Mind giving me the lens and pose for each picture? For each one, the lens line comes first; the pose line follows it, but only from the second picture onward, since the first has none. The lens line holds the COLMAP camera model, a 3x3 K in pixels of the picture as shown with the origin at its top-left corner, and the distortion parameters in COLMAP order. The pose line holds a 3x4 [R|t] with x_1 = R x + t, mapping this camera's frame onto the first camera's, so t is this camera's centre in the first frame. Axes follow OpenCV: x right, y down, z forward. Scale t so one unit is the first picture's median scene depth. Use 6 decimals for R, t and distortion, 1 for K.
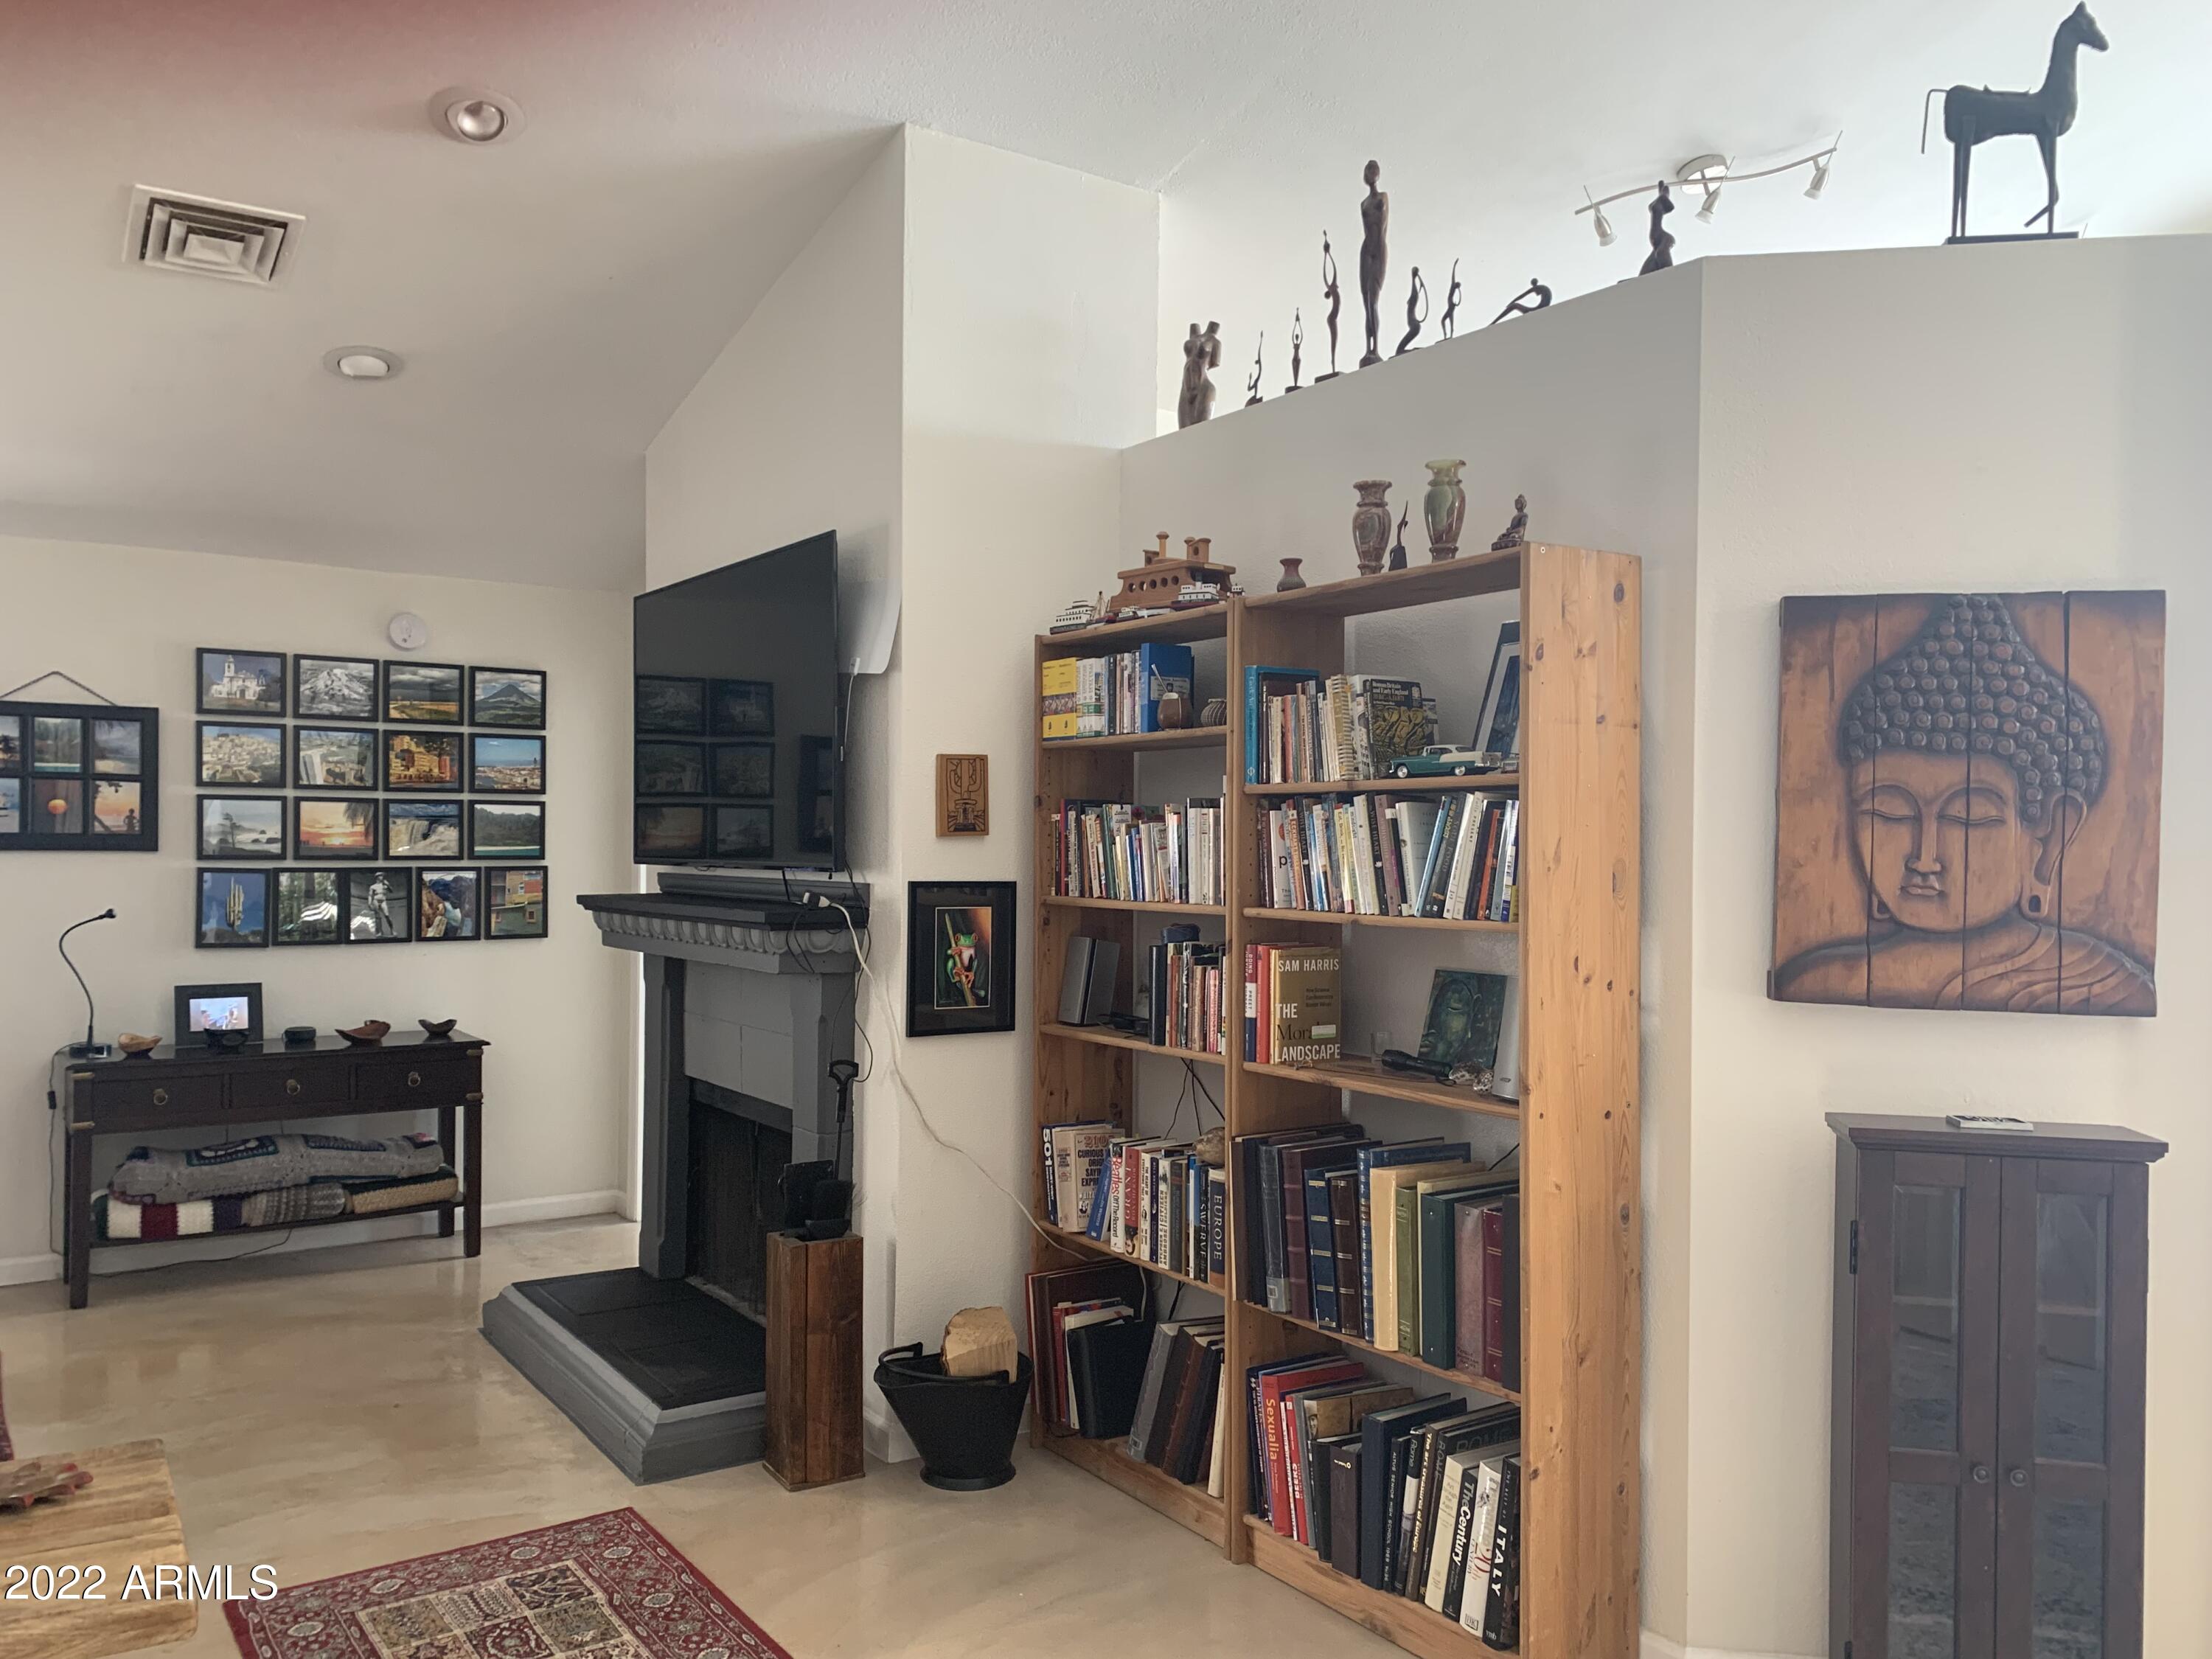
lens RADIAL K [[1683.5, 0, 1145.2], [0, 1683.5, 837.4], [0, 0, 1]] dist [0.040009, -0.048997]
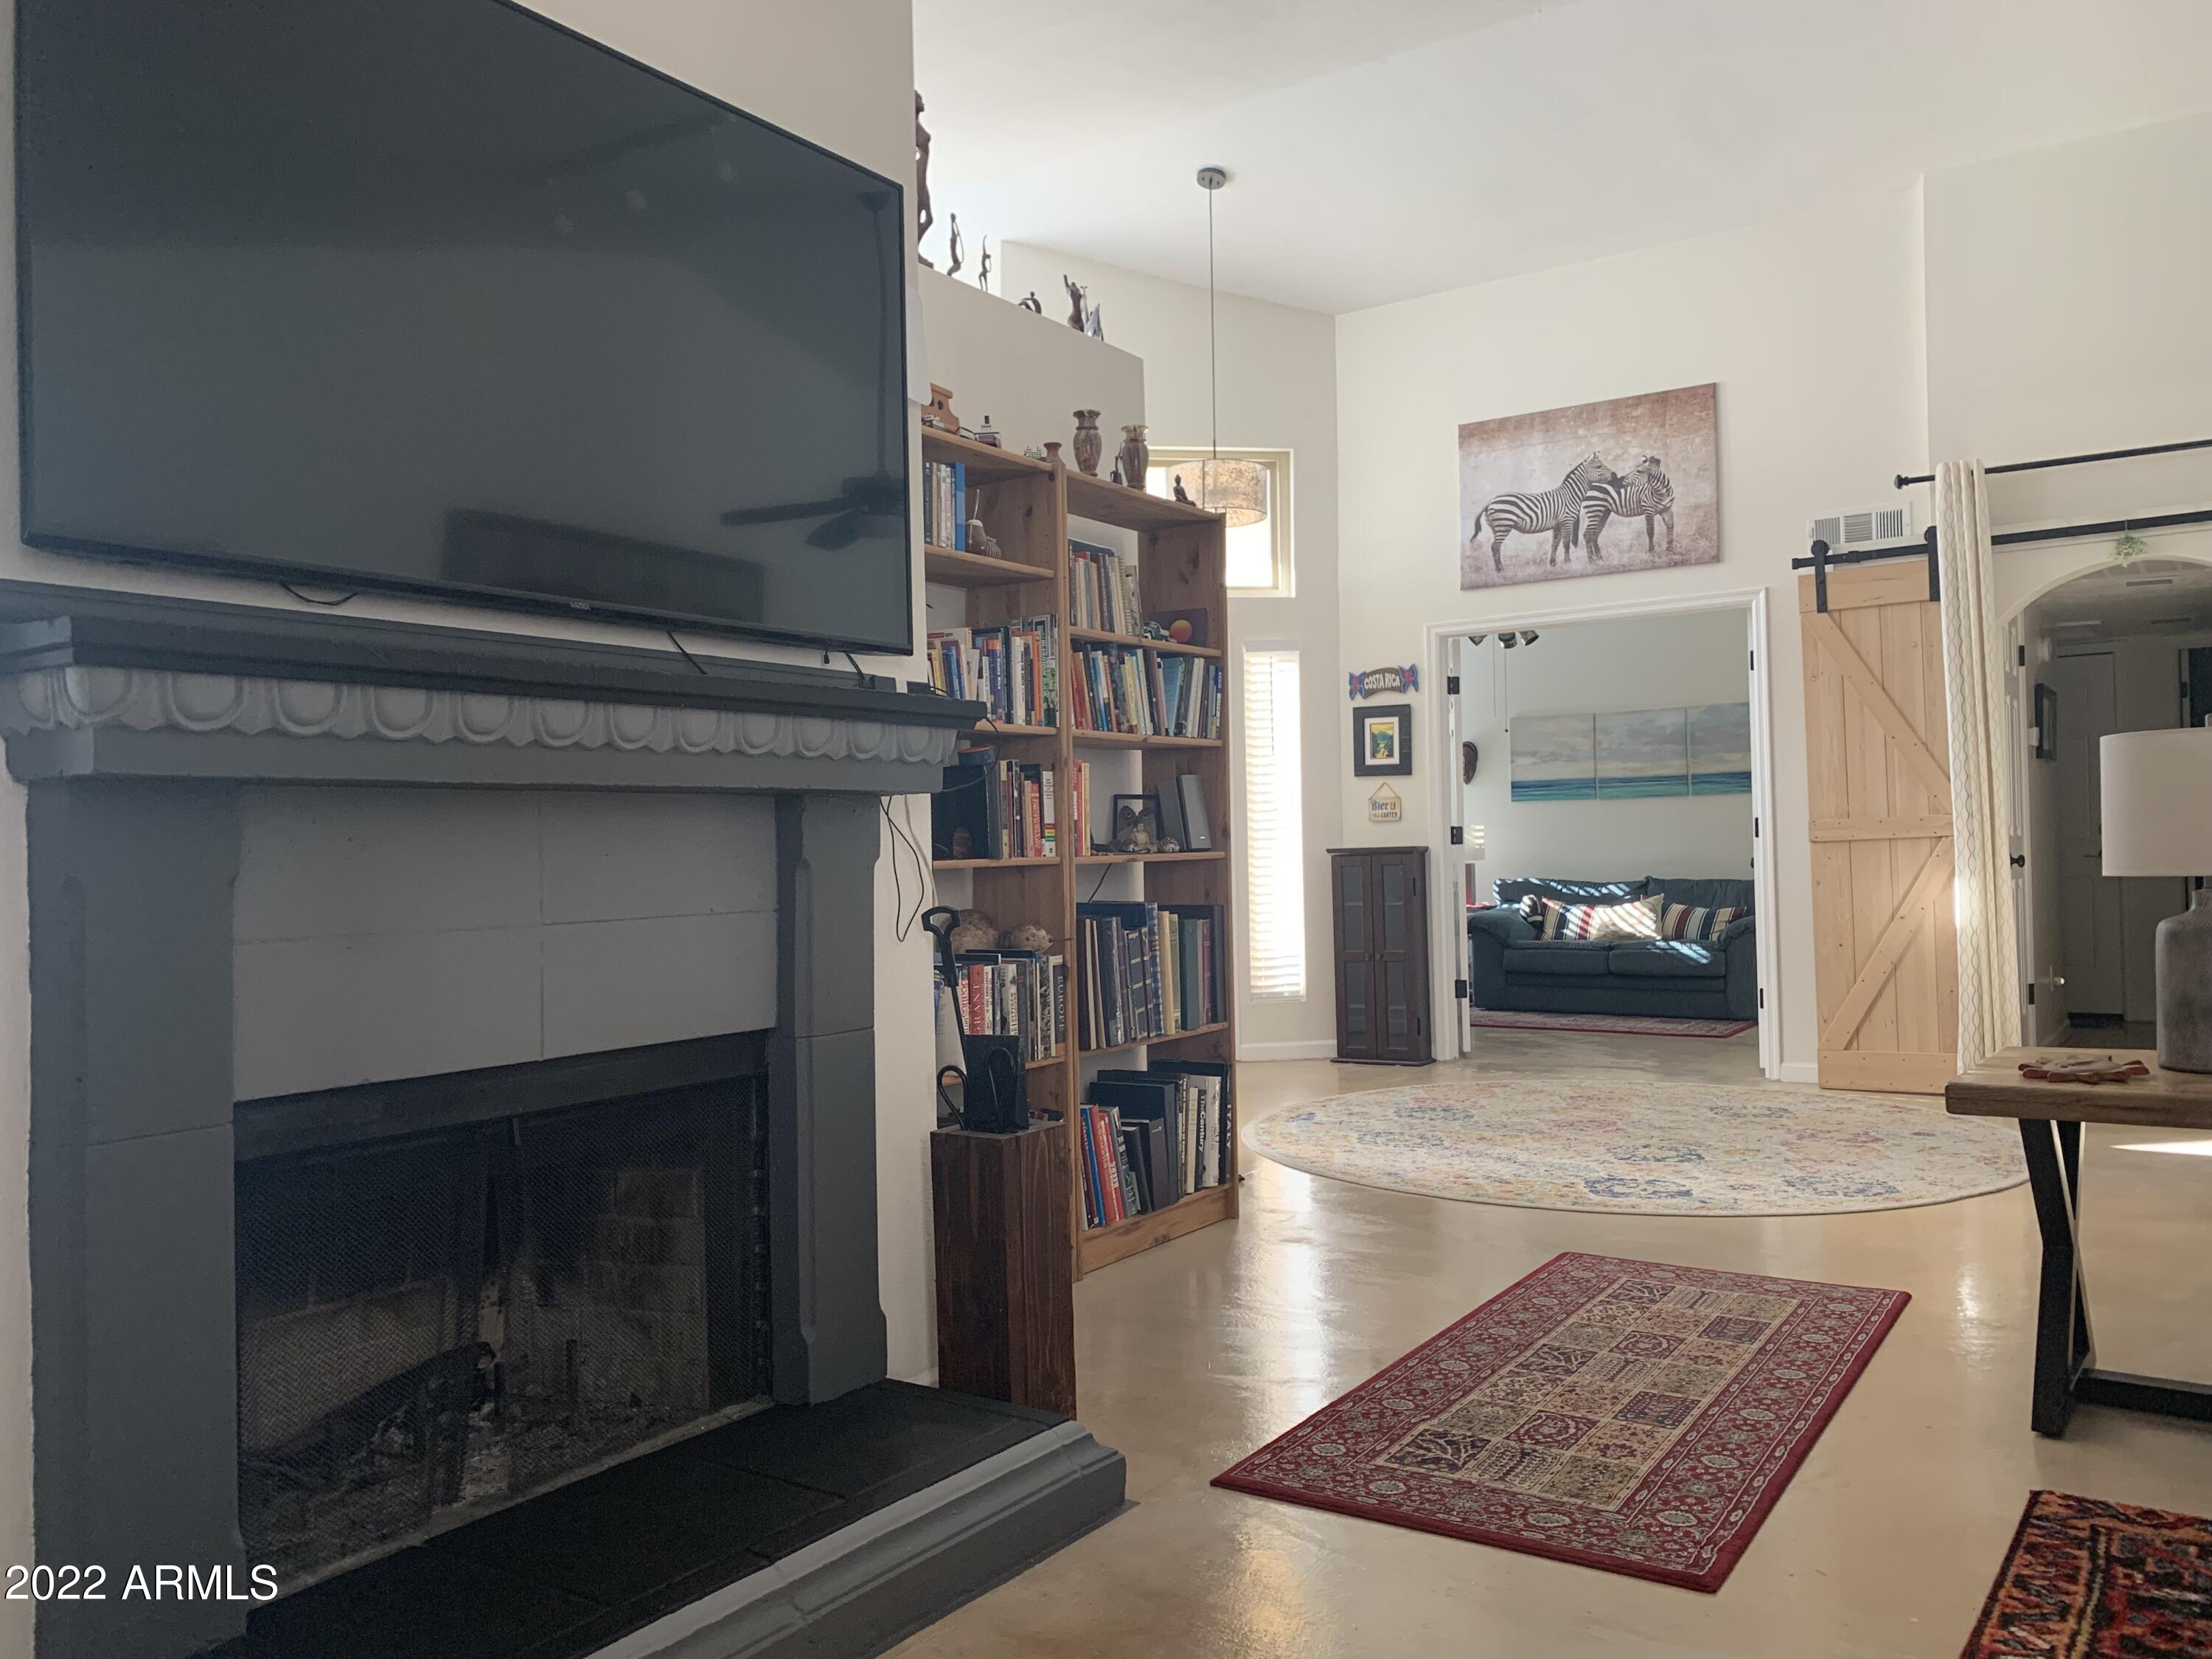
lens RADIAL K [[1683.5, 0, 1088.6], [0, 1683.5, 833.1], [0, 0, 1]] dist [0.040009, -0.048997]
pose [[-0.351124, 0.008601, 0.936290, -0.688230], [0.016164, 0.999864, -0.003123, 0.077857], [-0.936190, 0.014037, -0.351215, 0.915474]]
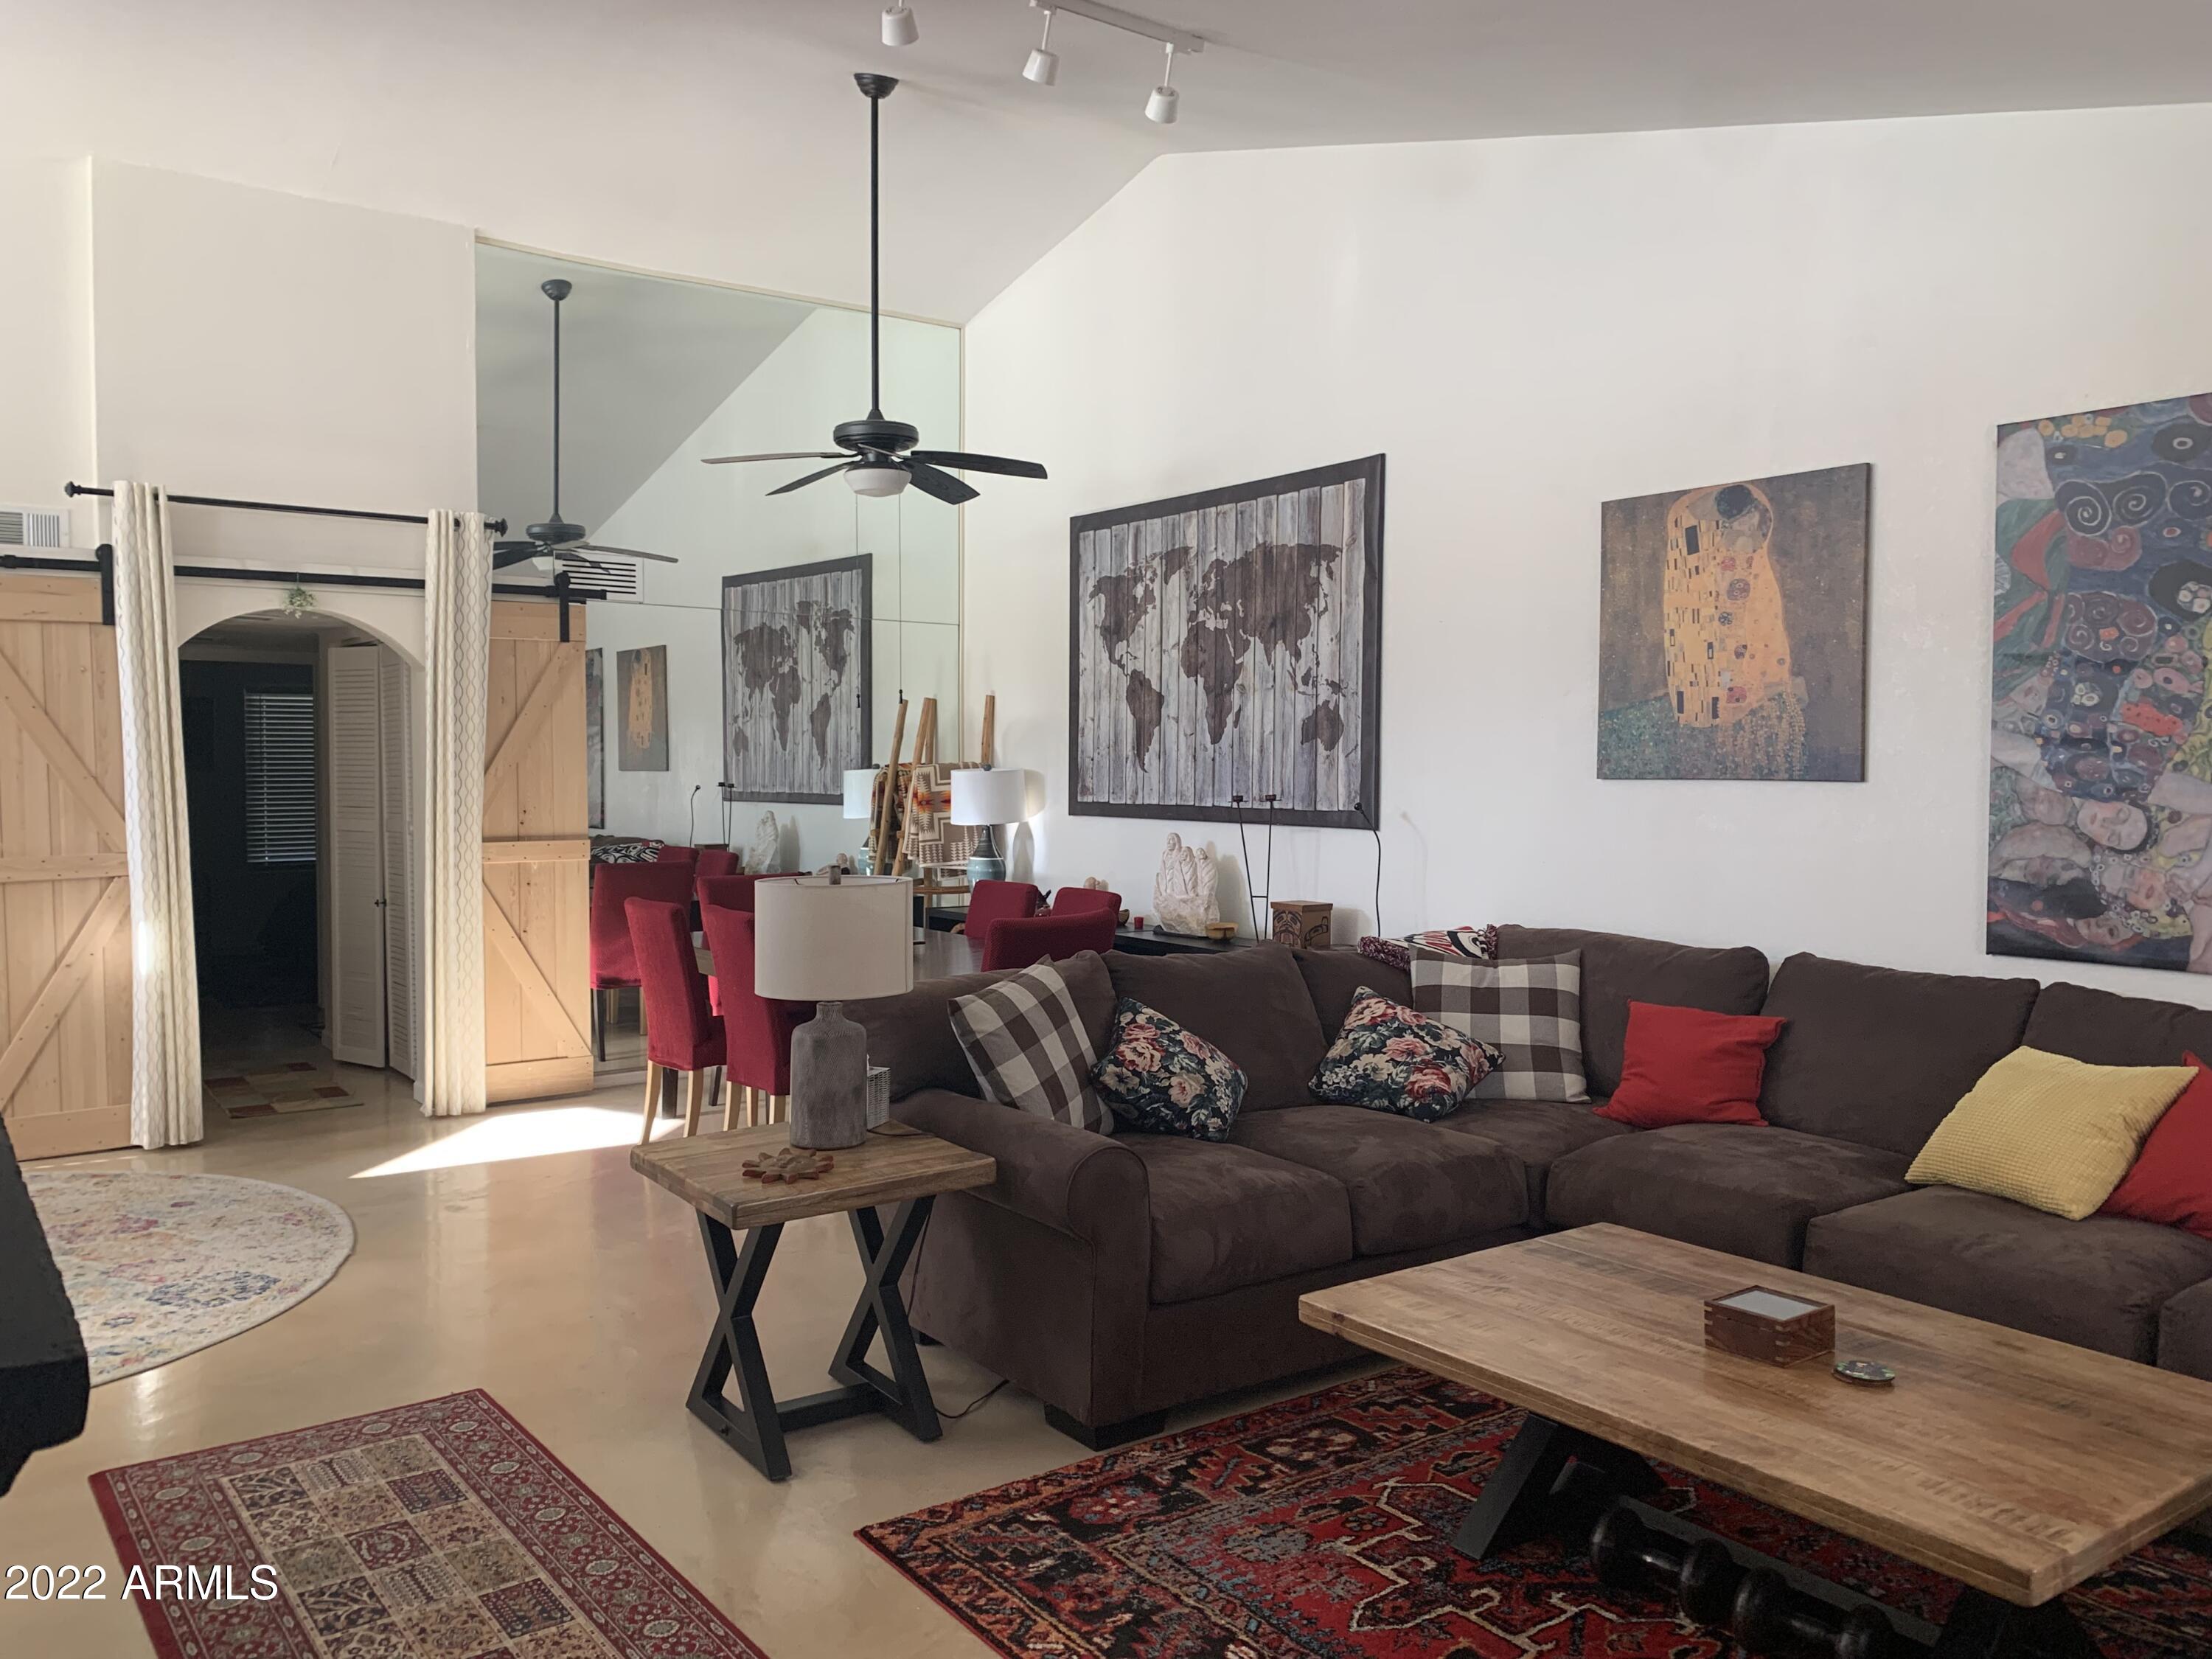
lens RADIAL K [[1683.5, 0, 1103.3], [0, 1683.5, 825.0], [0, 0, 1]] dist [0.040009, -0.048997]
pose [[-0.999523, -0.012759, -0.028108, -0.384675], [-0.013742, 0.999291, 0.035044, -0.001496], [0.027641, 0.035413, -0.998990, 1.083276]]
